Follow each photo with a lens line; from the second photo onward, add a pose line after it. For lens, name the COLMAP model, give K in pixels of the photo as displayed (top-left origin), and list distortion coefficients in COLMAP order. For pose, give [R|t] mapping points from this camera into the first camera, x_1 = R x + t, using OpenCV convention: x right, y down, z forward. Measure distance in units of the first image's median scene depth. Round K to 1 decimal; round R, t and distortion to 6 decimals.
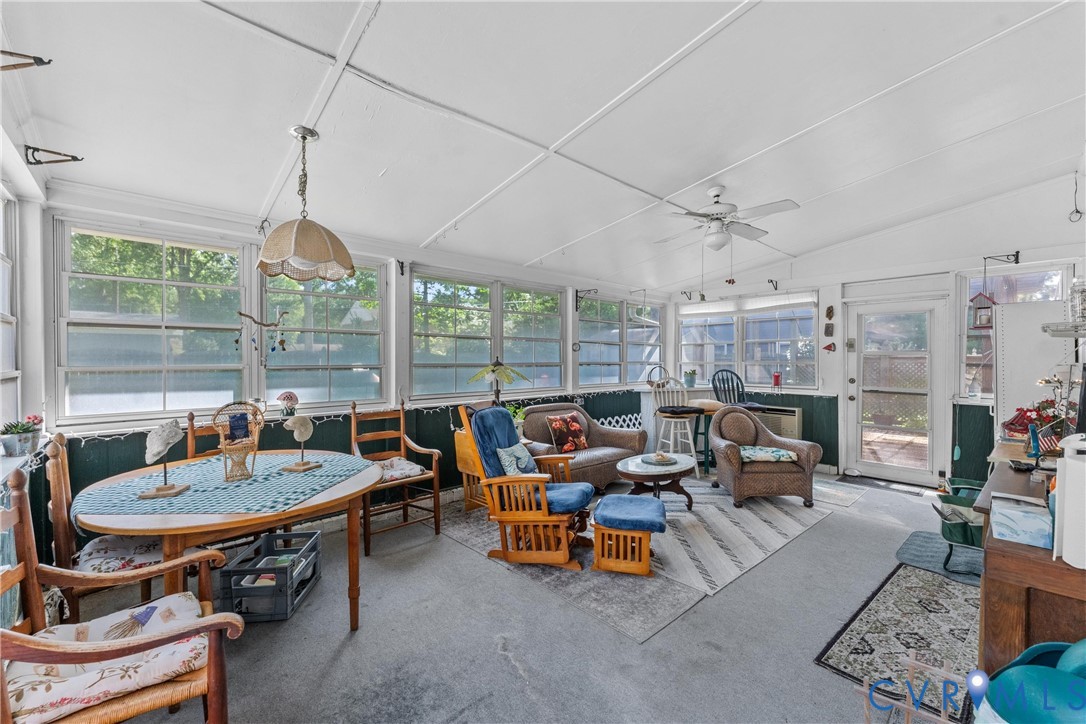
lens RADIAL K [[462.5, 0, 537.6], [0, 462.5, 361.9], [0, 0, 1]] dist [0.000705, 0.000231]
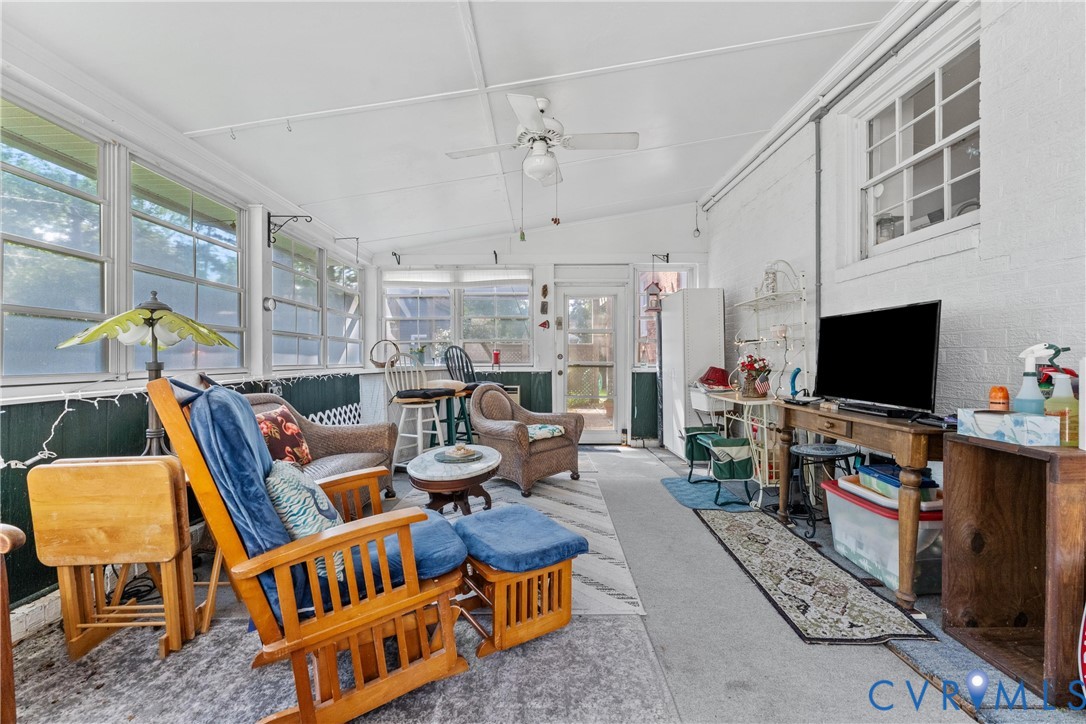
lens RADIAL K [[462.5, 0, 554.5], [0, 462.5, 359.8], [0, 0, 1]] dist [0.000705, 0.000231]
pose [[0.659089, -0.007295, 0.752029, -0.138238], [0.010738, 0.999942, 0.000288, 0.049275], [-0.751988, 0.007885, 0.659130, 0.314685]]
